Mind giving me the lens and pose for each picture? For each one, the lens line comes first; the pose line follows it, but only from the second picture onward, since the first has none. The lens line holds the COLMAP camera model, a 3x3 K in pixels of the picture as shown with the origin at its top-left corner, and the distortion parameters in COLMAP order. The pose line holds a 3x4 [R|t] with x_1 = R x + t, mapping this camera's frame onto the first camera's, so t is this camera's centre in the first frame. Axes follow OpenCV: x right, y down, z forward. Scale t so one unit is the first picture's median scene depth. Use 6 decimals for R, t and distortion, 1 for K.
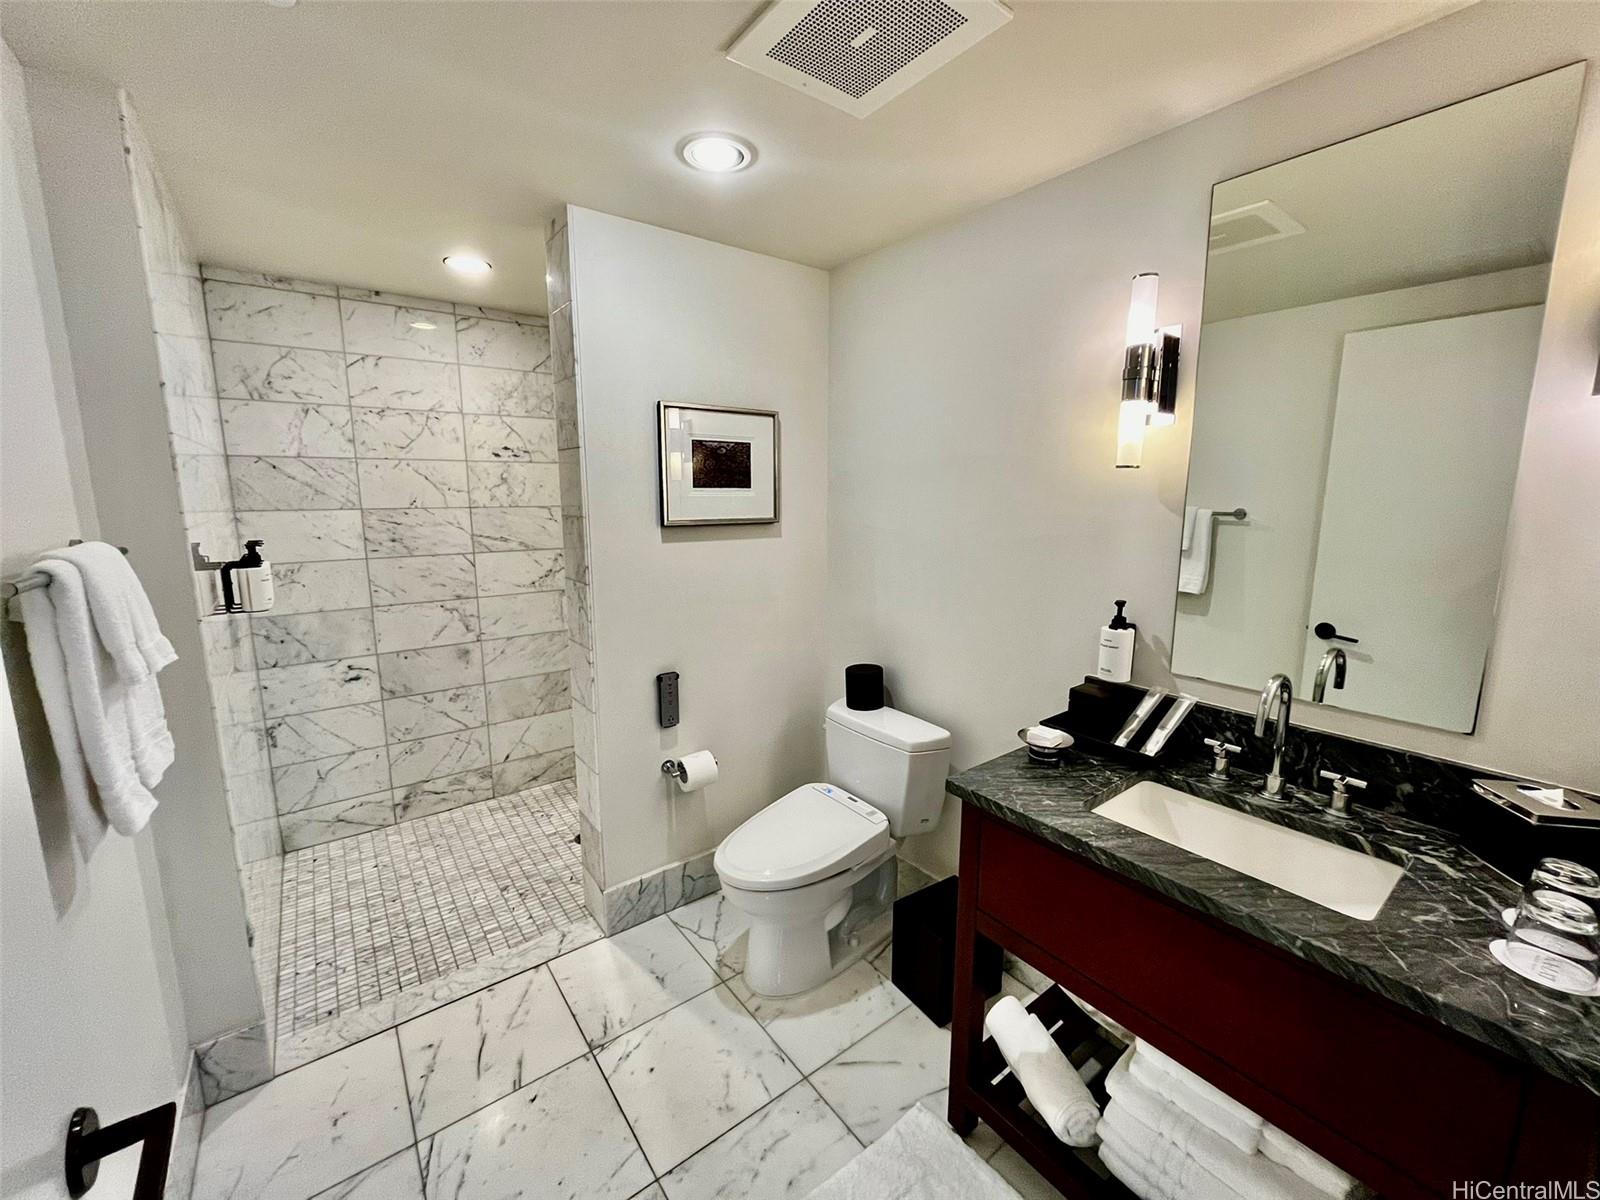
lens RADIAL K [[641.4, 0, 798.3], [0, 641.4, 601.2], [0, 0, 1]] dist [0.000548, -0.000638]
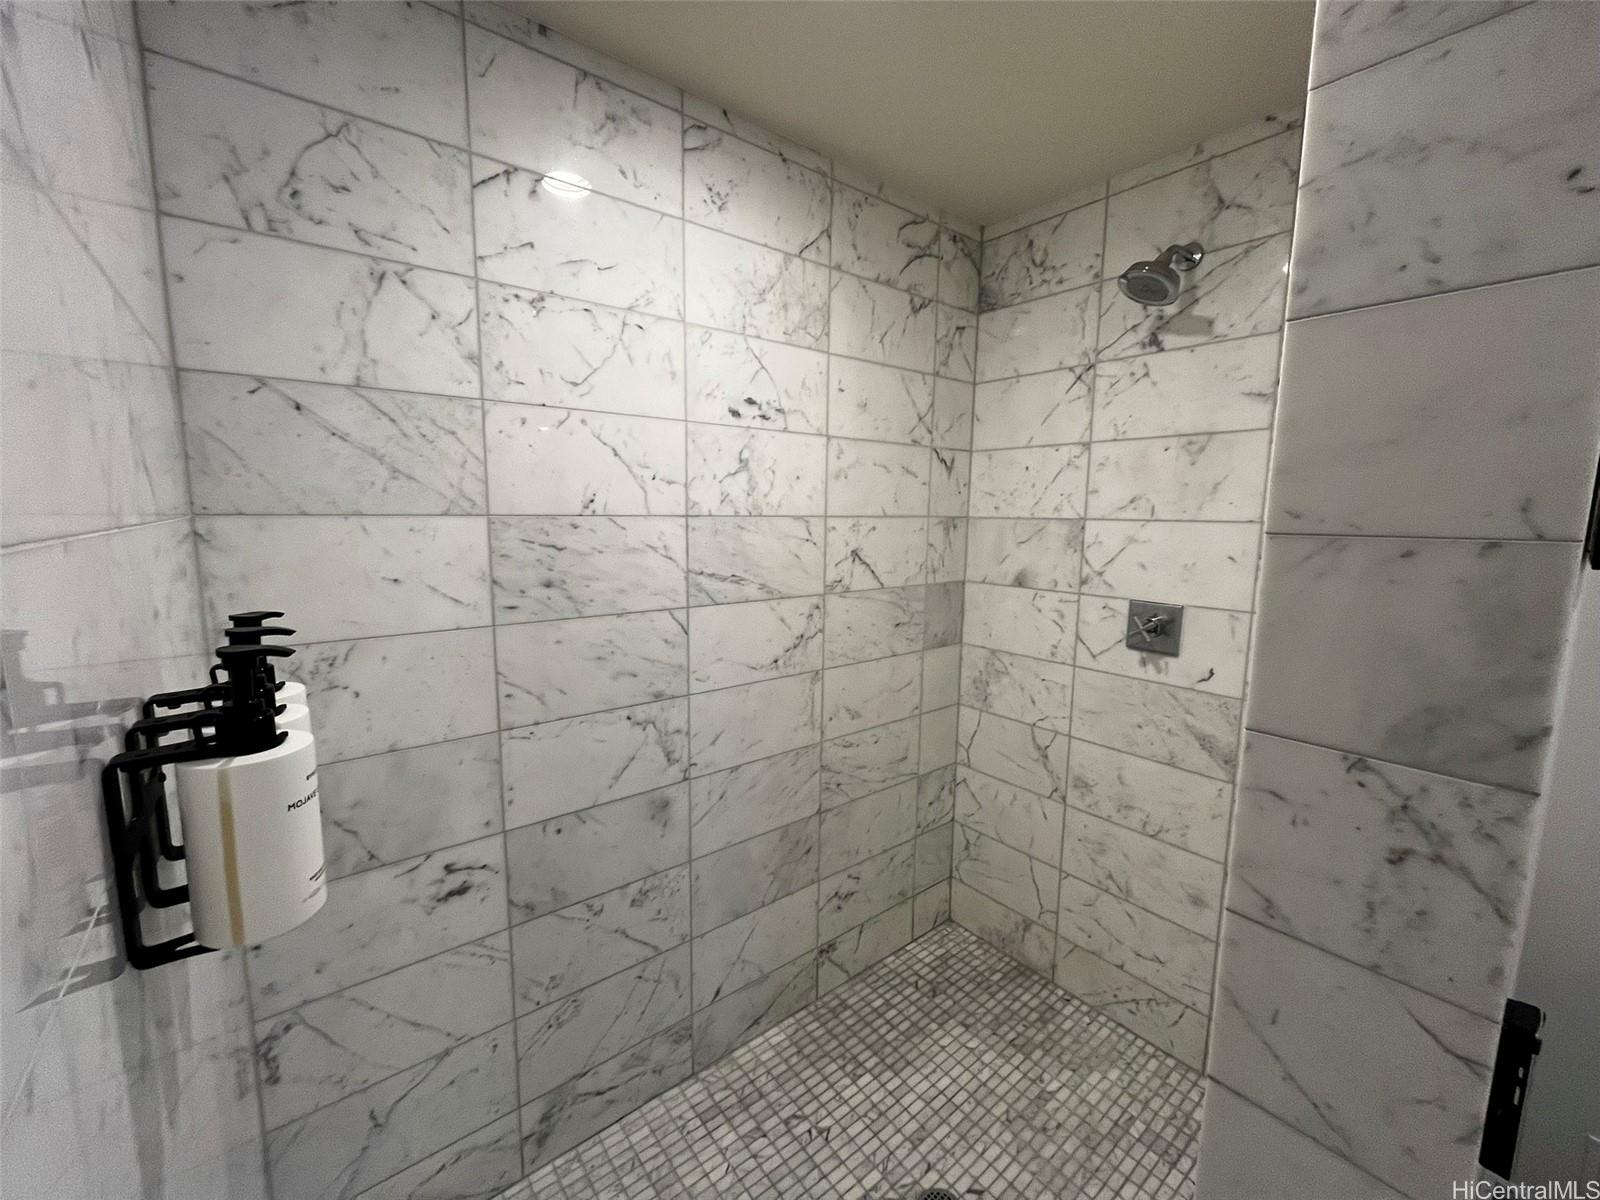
lens RADIAL K [[641.4, 0, 801.1], [0, 641.4, 601.2], [0, 0, 1]] dist [0.000548, -0.000638]
pose [[0.999636, 0.010386, 0.024905, -0.454370], [-0.009695, 0.999569, -0.027719, -0.070468], [-0.025182, 0.027467, 0.999305, 0.527920]]
